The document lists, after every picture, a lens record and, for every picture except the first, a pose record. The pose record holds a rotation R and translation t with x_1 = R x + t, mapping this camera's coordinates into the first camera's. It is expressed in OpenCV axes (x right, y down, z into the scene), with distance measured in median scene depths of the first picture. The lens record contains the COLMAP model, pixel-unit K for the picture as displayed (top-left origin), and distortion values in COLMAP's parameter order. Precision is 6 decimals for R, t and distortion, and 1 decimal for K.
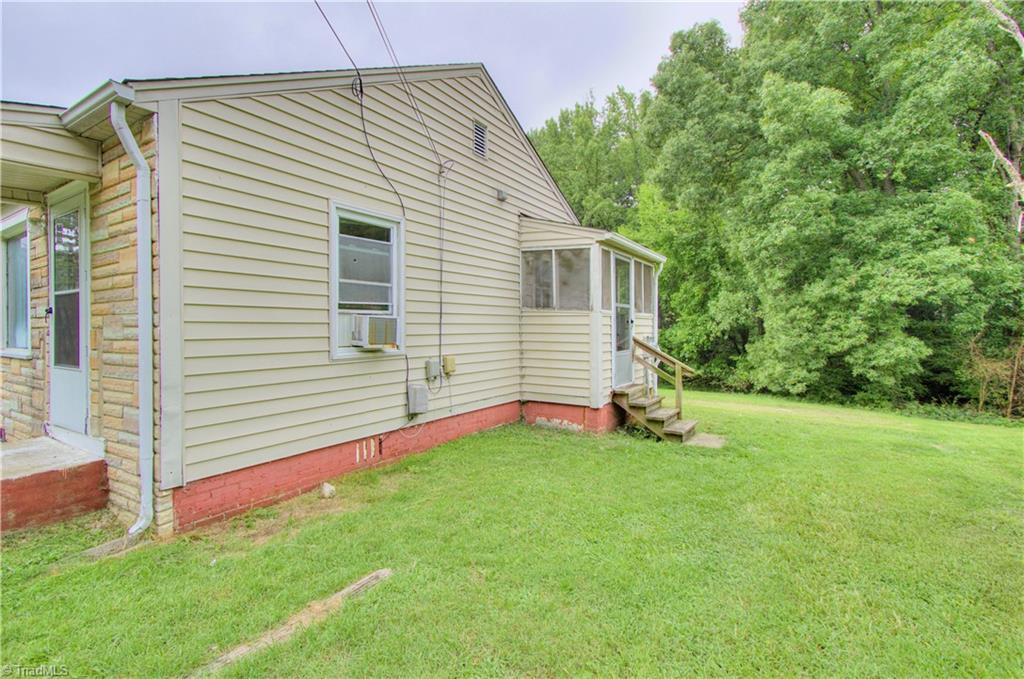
lens RADIAL K [[463.0, 0, 518.7], [0, 463.0, 336.5], [0, 0, 1]] dist [0.003590, 0.002279]
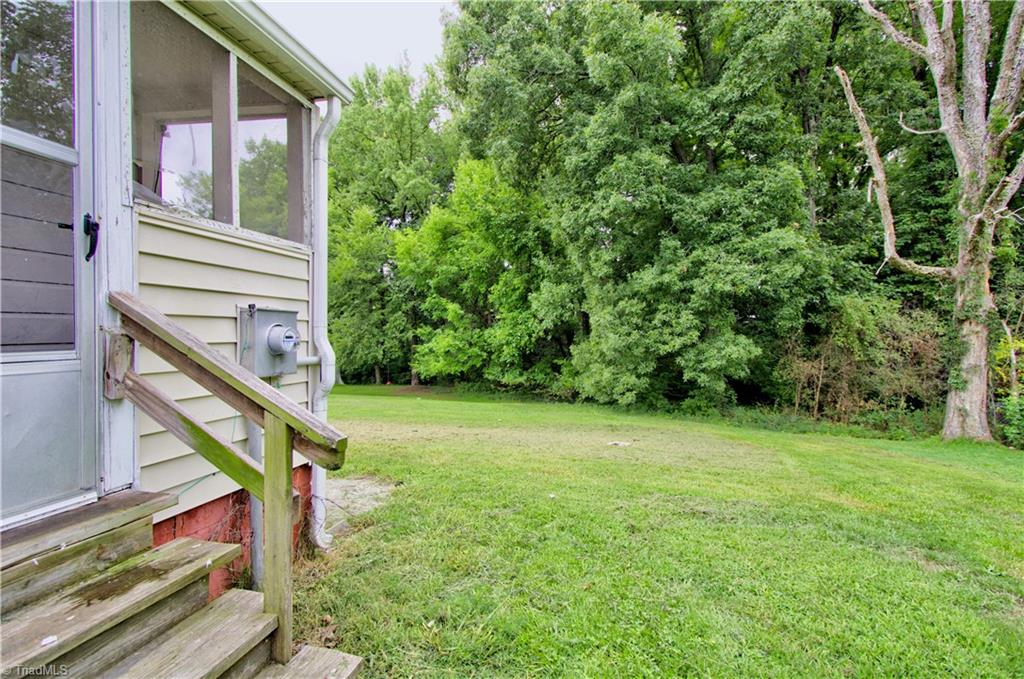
lens RADIAL K [[463.0, 0, 522.5], [0, 463.0, 334.2], [0, 0, 1]] dist [0.003590, 0.002279]
pose [[0.939348, 0.001839, 0.342960, 0.154578], [0.003658, 0.999875, -0.015380, 0.011419], [-0.342945, 0.015702, 0.939224, 0.306478]]
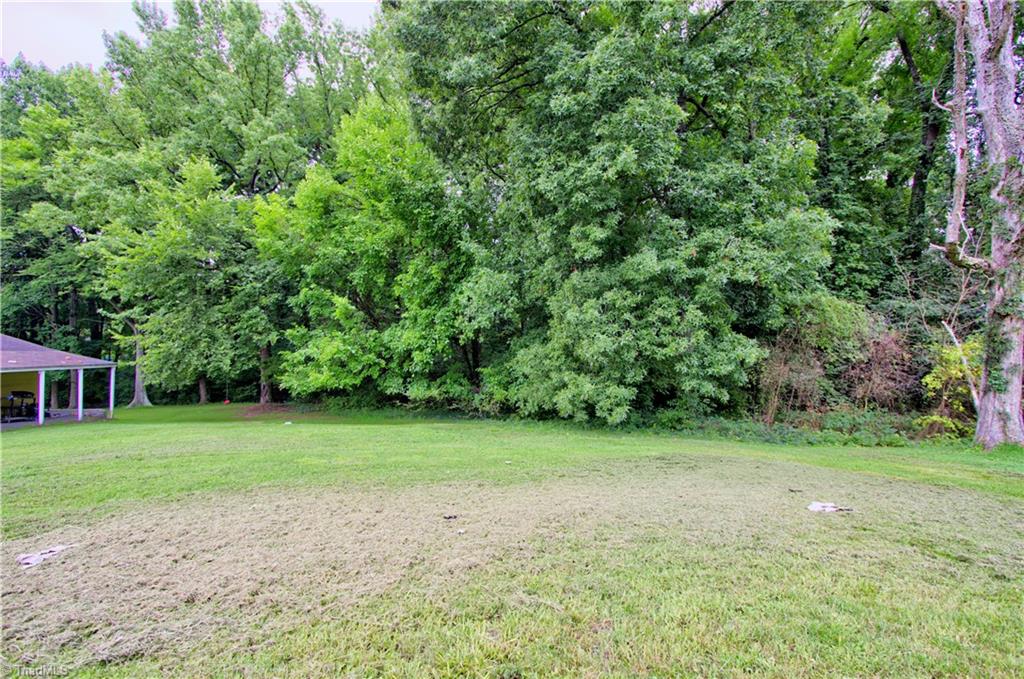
lens RADIAL K [[463.0, 0, 519.7], [0, 463.0, 331.4], [0, 0, 1]] dist [0.003590, 0.002279]
pose [[0.782301, 0.009909, 0.622822, 0.095229], [0.011644, 0.999466, -0.030527, 0.014463], [-0.622792, 0.031134, 0.781768, 0.602915]]
